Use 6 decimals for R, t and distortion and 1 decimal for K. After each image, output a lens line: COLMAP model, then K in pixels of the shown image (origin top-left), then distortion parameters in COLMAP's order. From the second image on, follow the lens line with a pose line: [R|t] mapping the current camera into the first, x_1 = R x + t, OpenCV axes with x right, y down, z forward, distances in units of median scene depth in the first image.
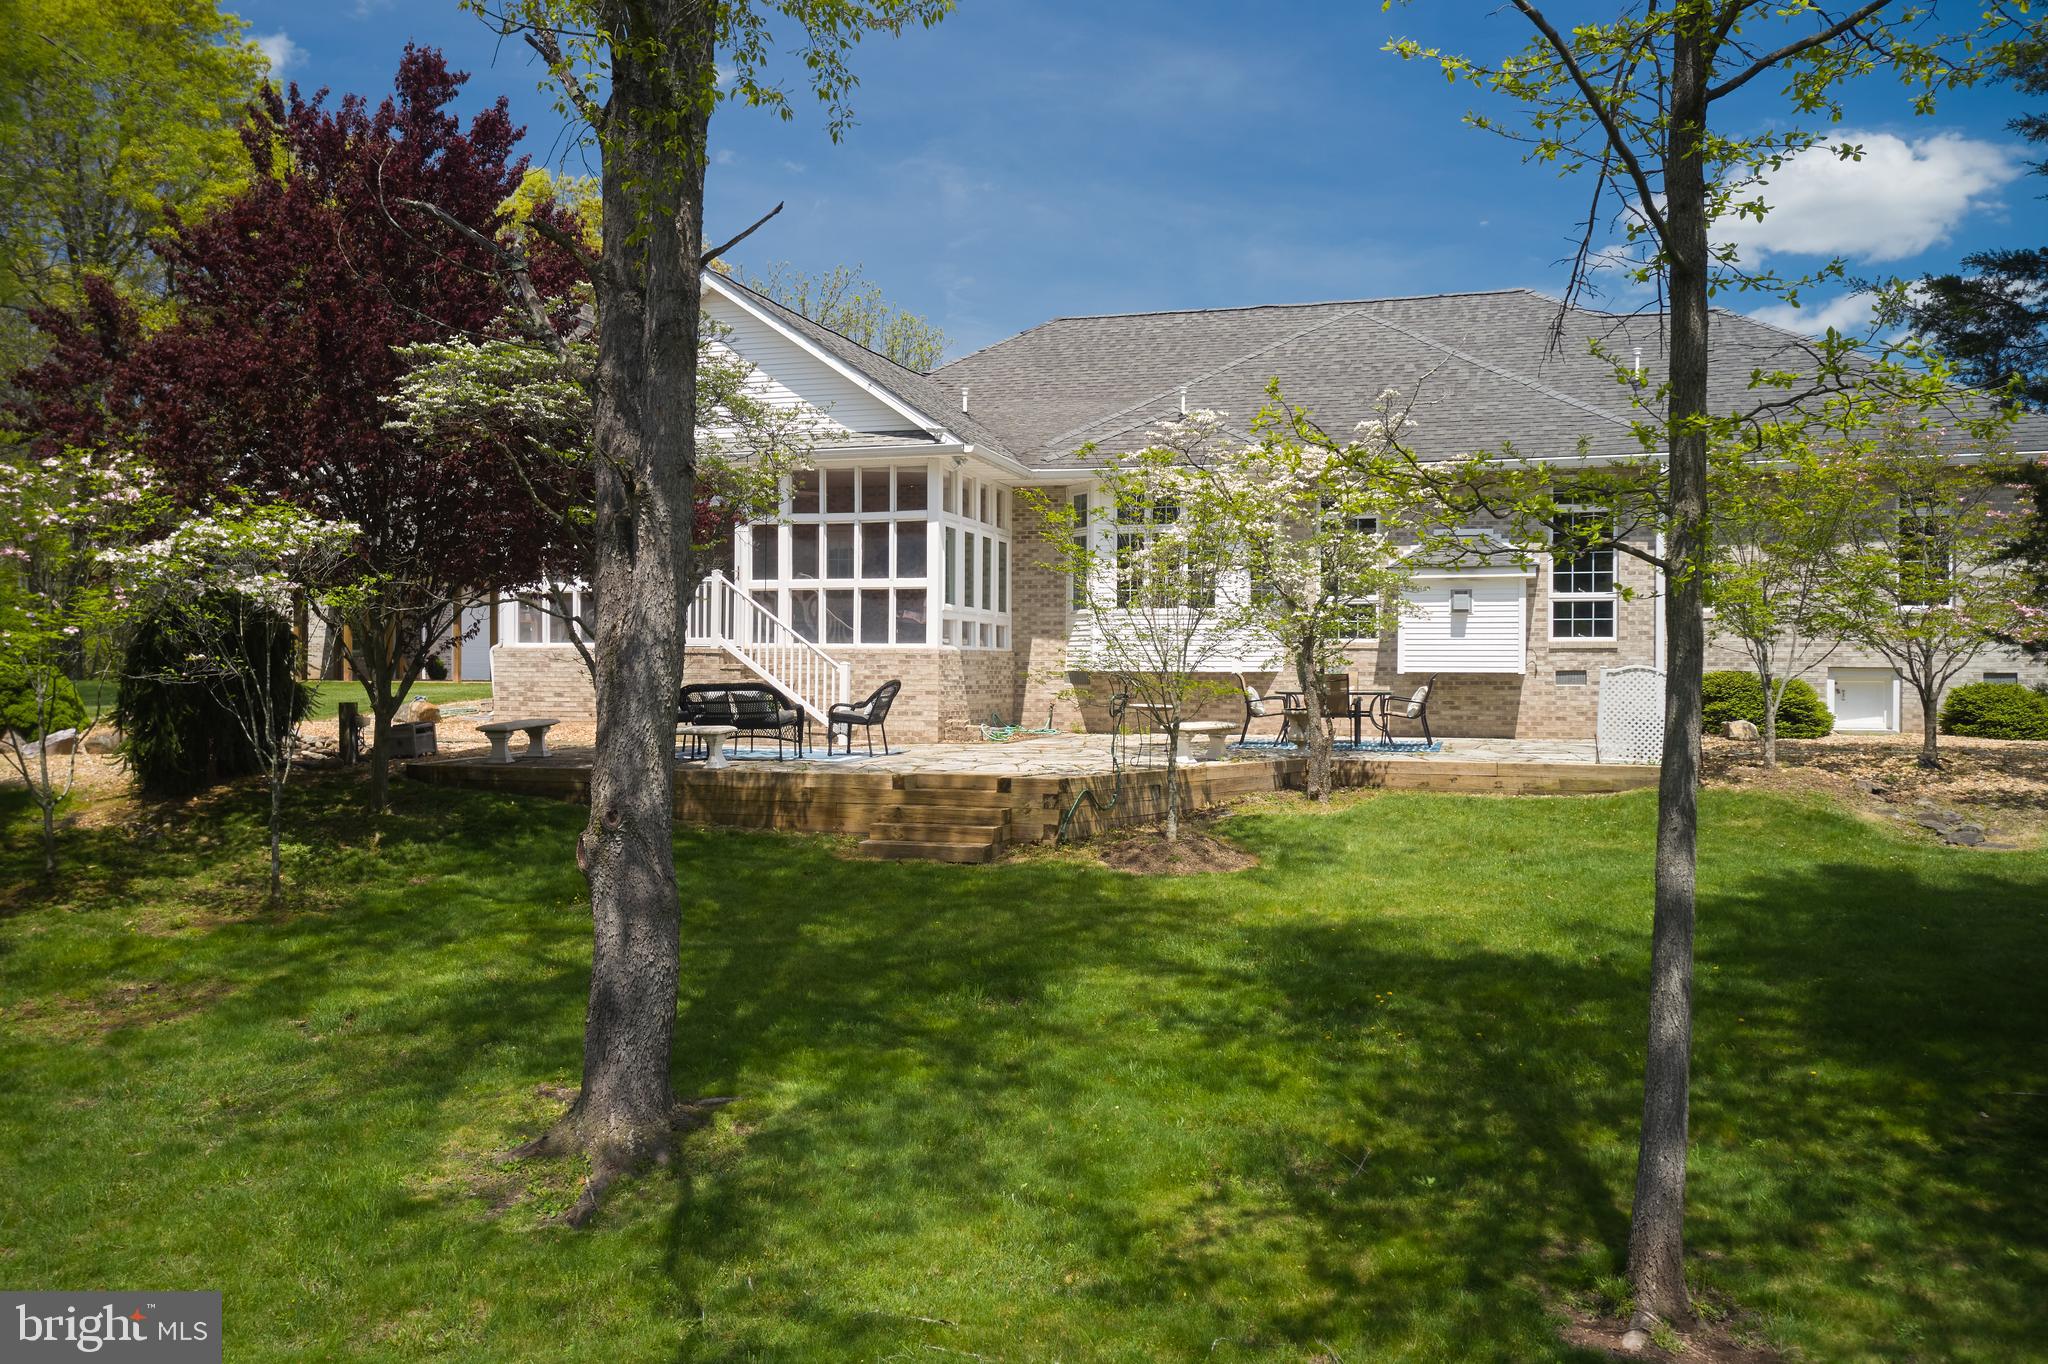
lens RADIAL K [[1601.7, 0, 1024.2], [0, 1601.7, 679.5], [0, 0, 1]] dist [0.003032, -0.003057]
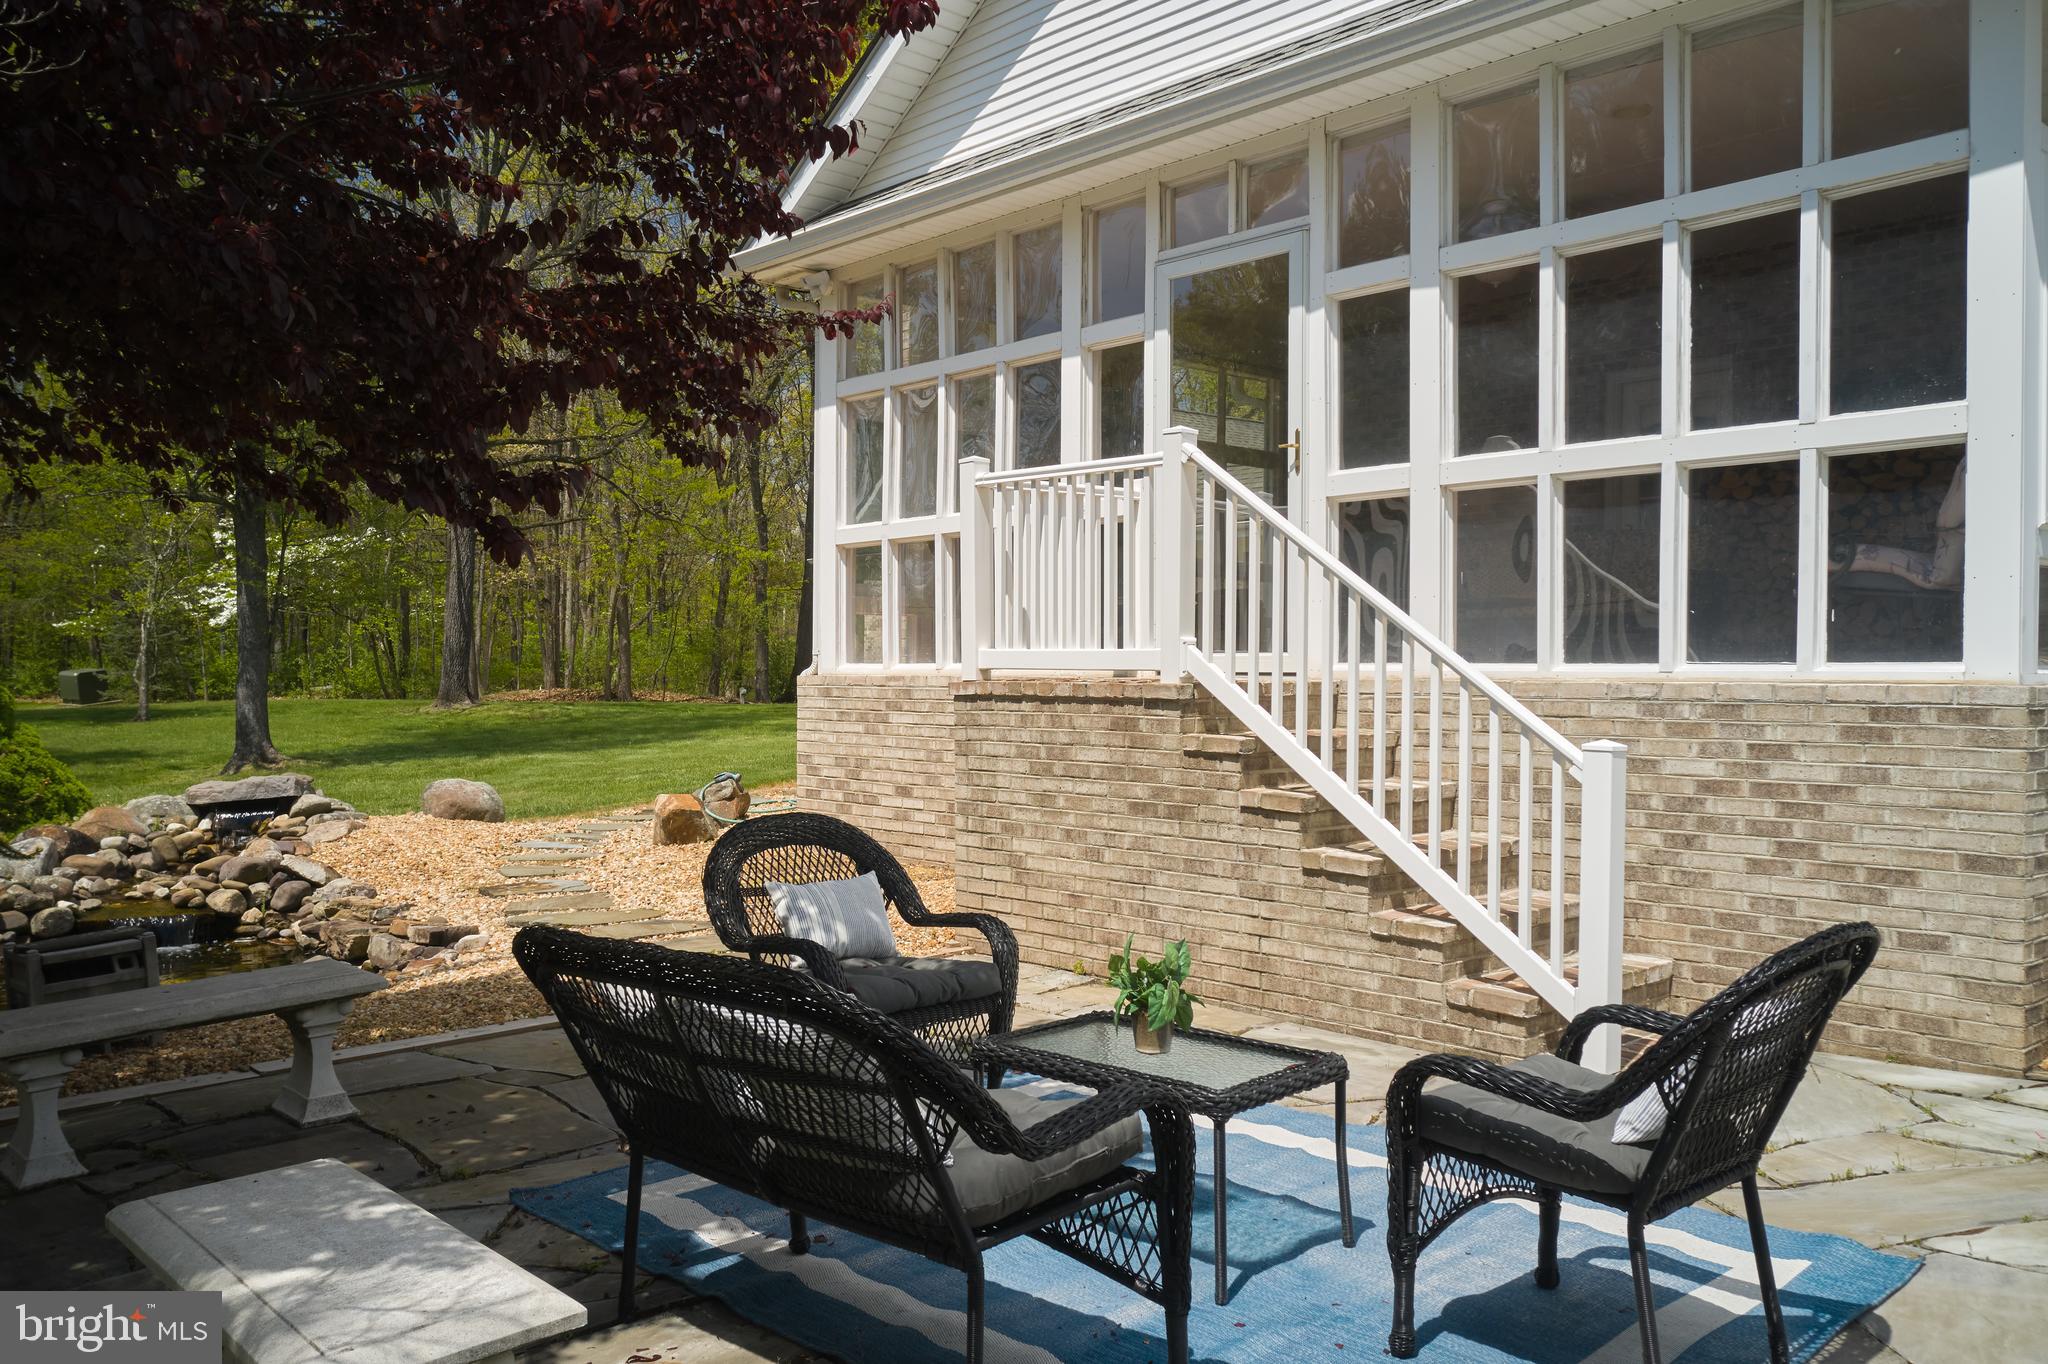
lens RADIAL K [[1601.7, 0, 1024.2], [0, 1601.7, 679.5], [0, 0, 1]] dist [0.003032, -0.003057]
pose [[0.858025, -0.000937, -0.513607, -0.053939], [-0.000540, 0.999996, -0.002727, -0.017481], [0.513607, 0.002617, 0.858021, 0.654544]]
